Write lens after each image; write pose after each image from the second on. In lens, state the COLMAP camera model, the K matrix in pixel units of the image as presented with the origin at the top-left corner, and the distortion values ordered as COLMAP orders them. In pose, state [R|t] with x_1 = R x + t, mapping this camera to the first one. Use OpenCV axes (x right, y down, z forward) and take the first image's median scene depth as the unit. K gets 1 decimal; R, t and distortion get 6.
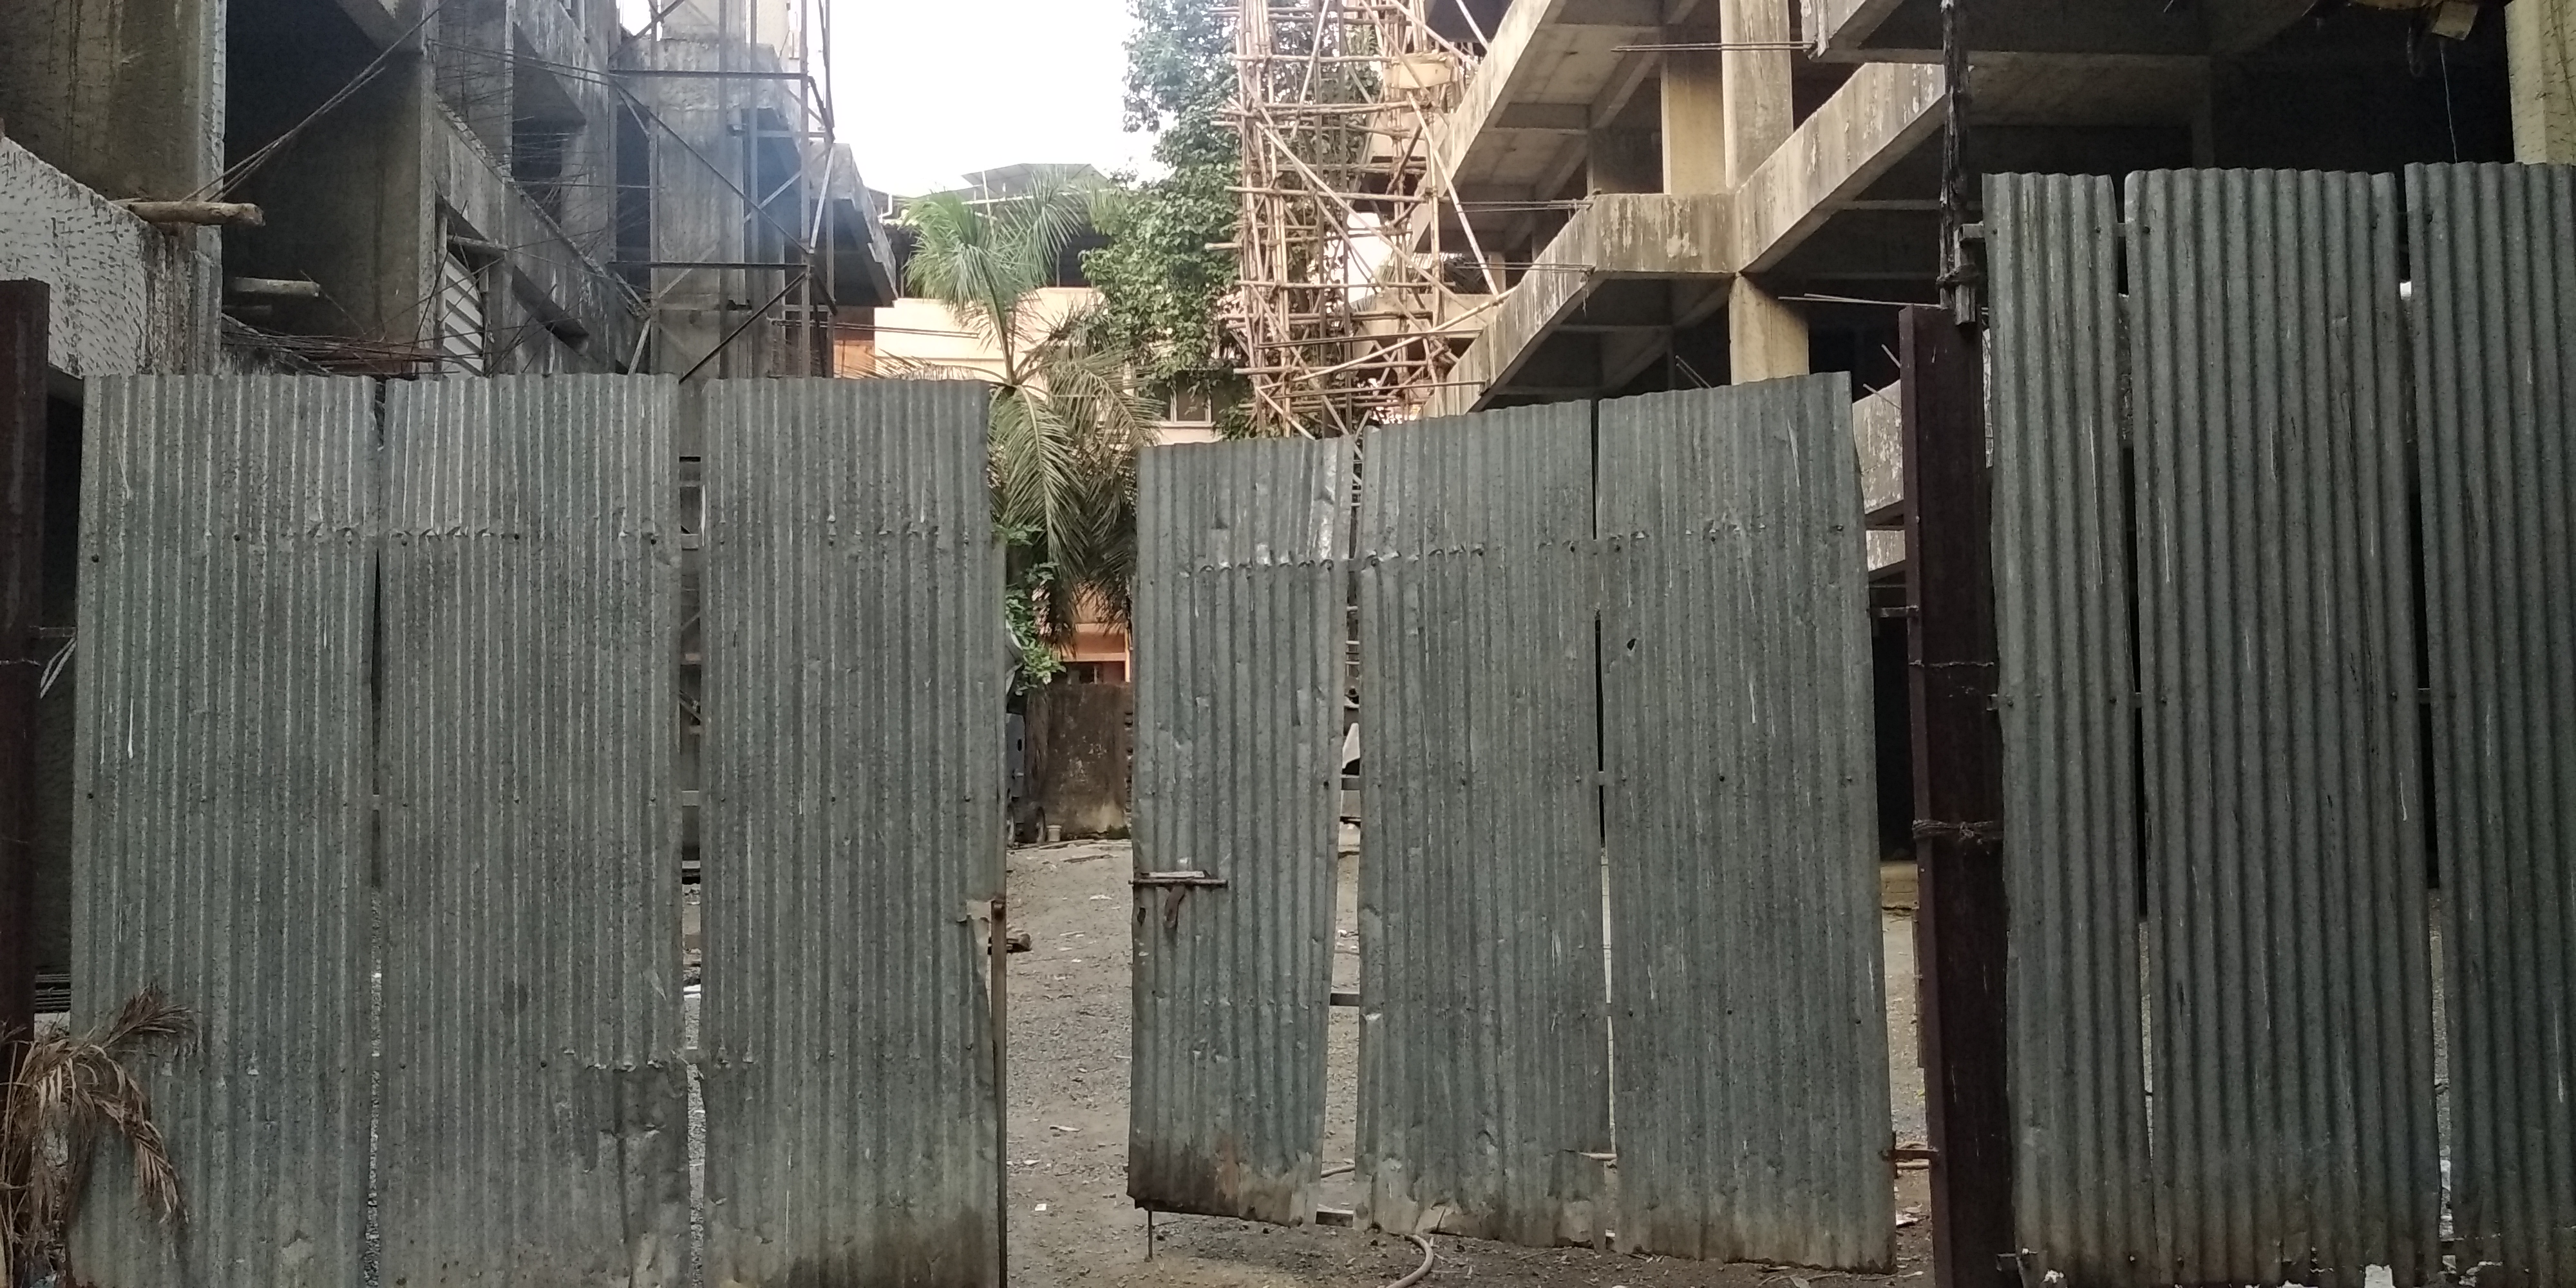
lens RADIAL K [[1997.3, 0, 1288.0], [0, 1997.3, 644.0], [0, 0, 1]] dist [0.047480, -0.000885]
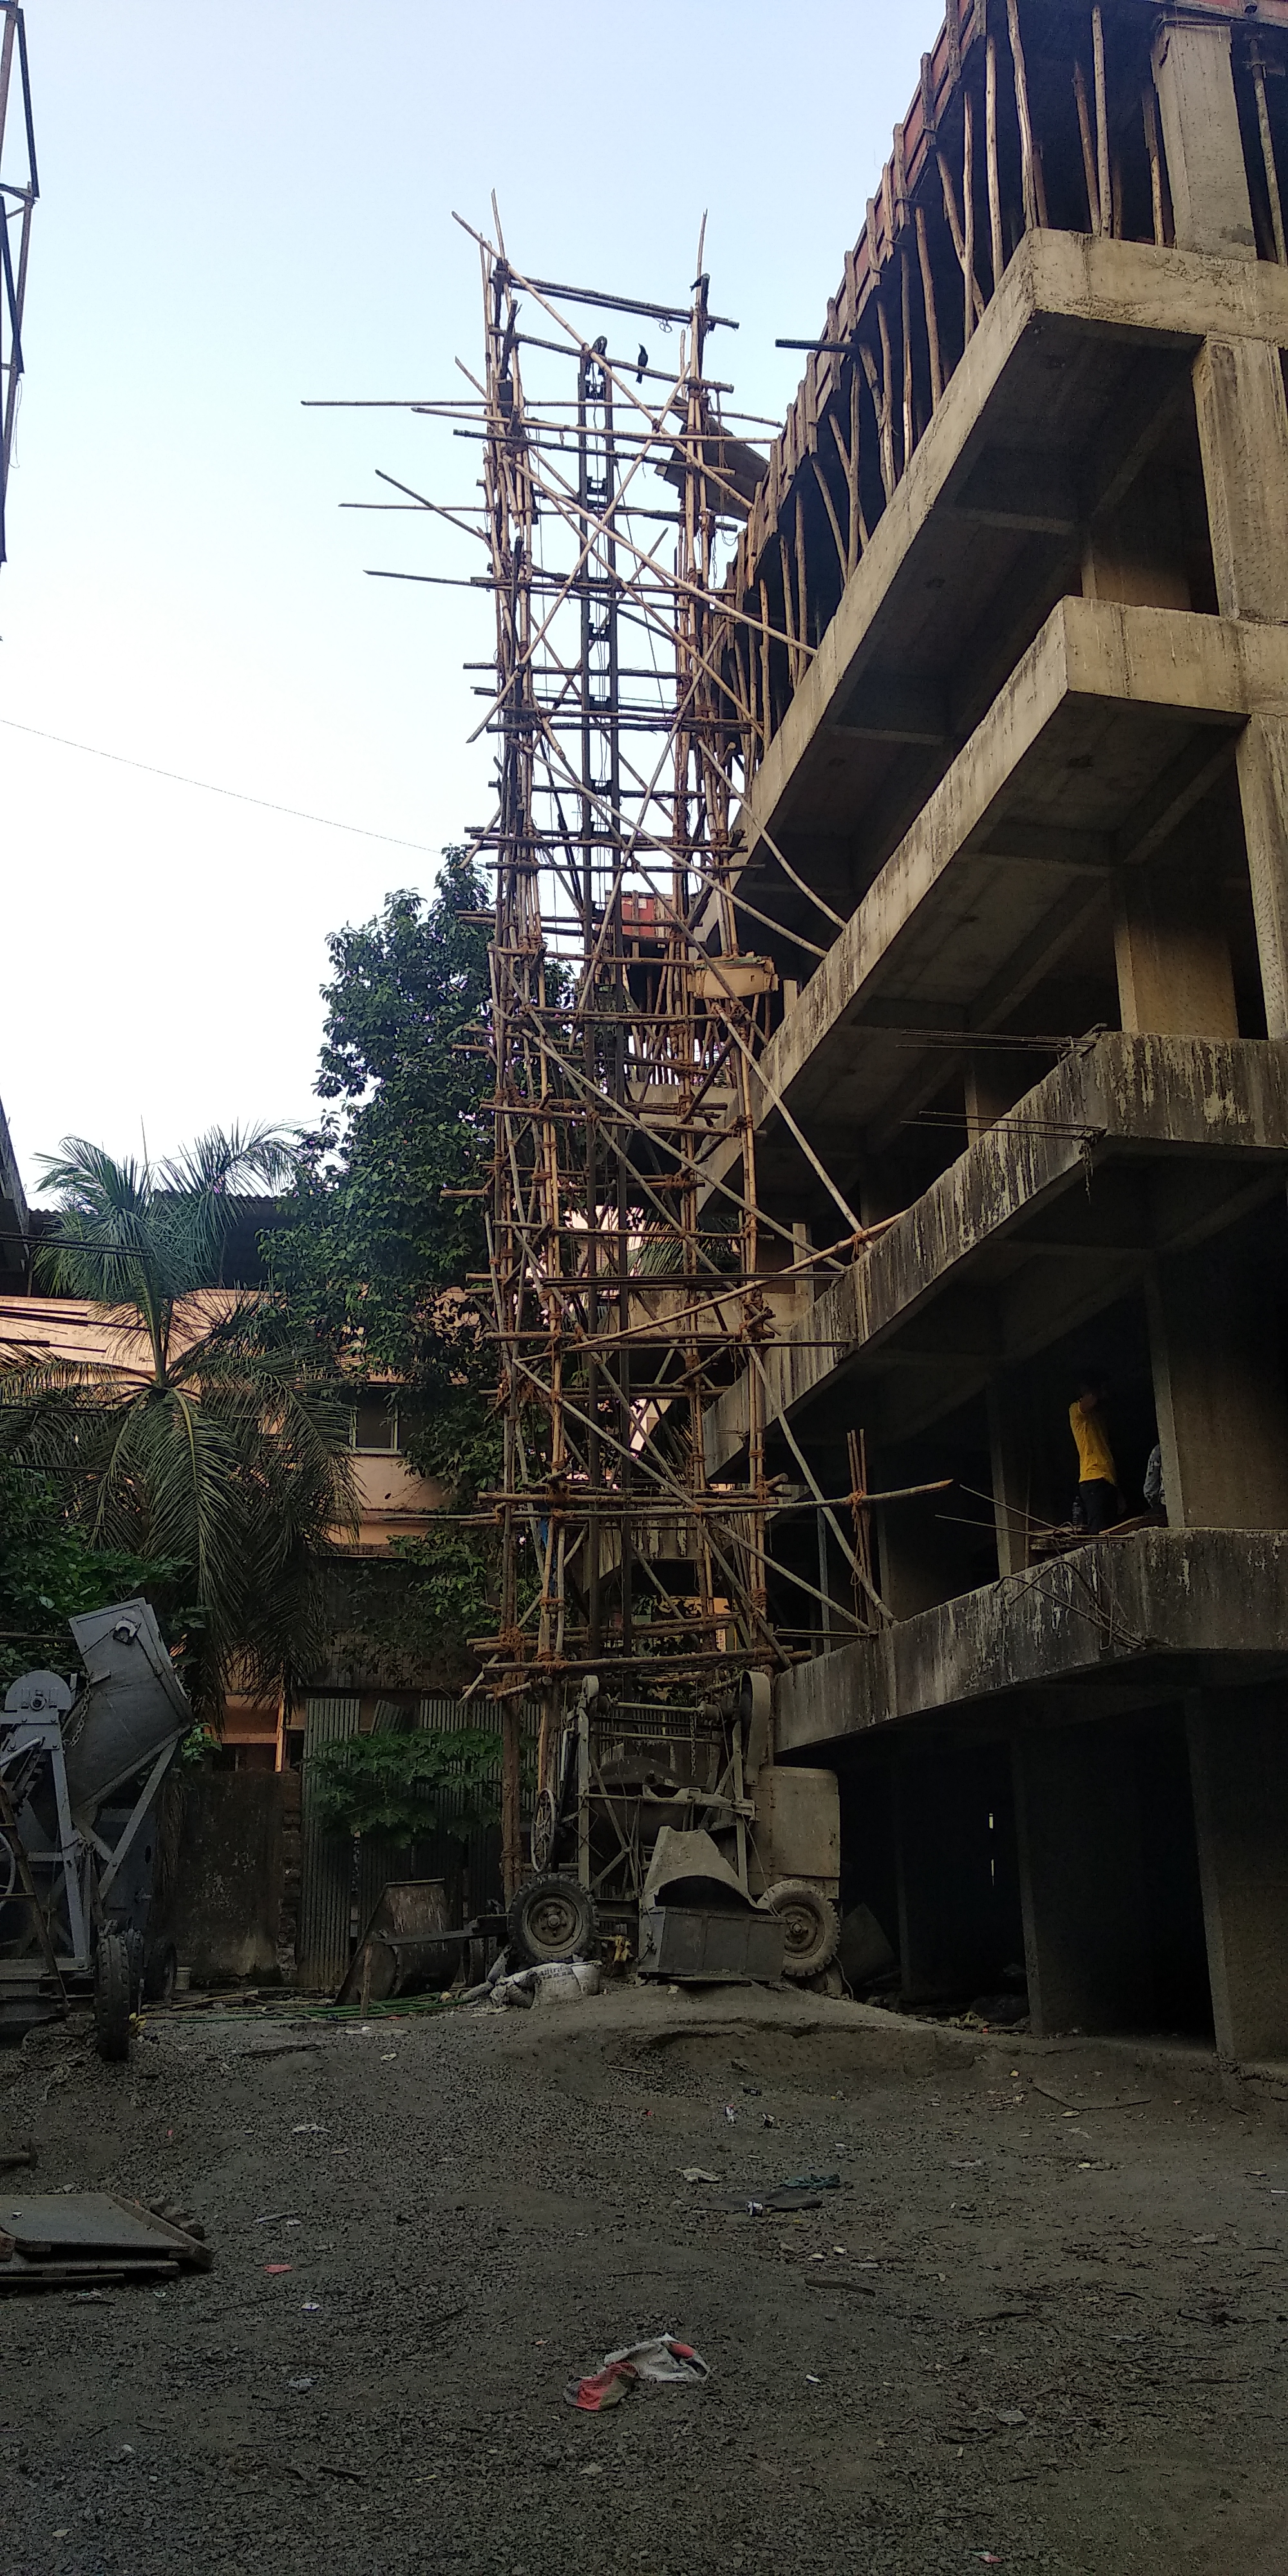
lens RADIAL K [[1997.3, 0, 644.0], [0, 1997.3, 1288.0], [0, 0, 1]] dist [0.047480, -0.000885]
pose [[0.992806, 0.039343, 0.113089, -0.053088], [-0.013294, 0.974857, -0.222435, 0.011646], [-0.118997, 0.219332, 0.968366, 0.260170]]
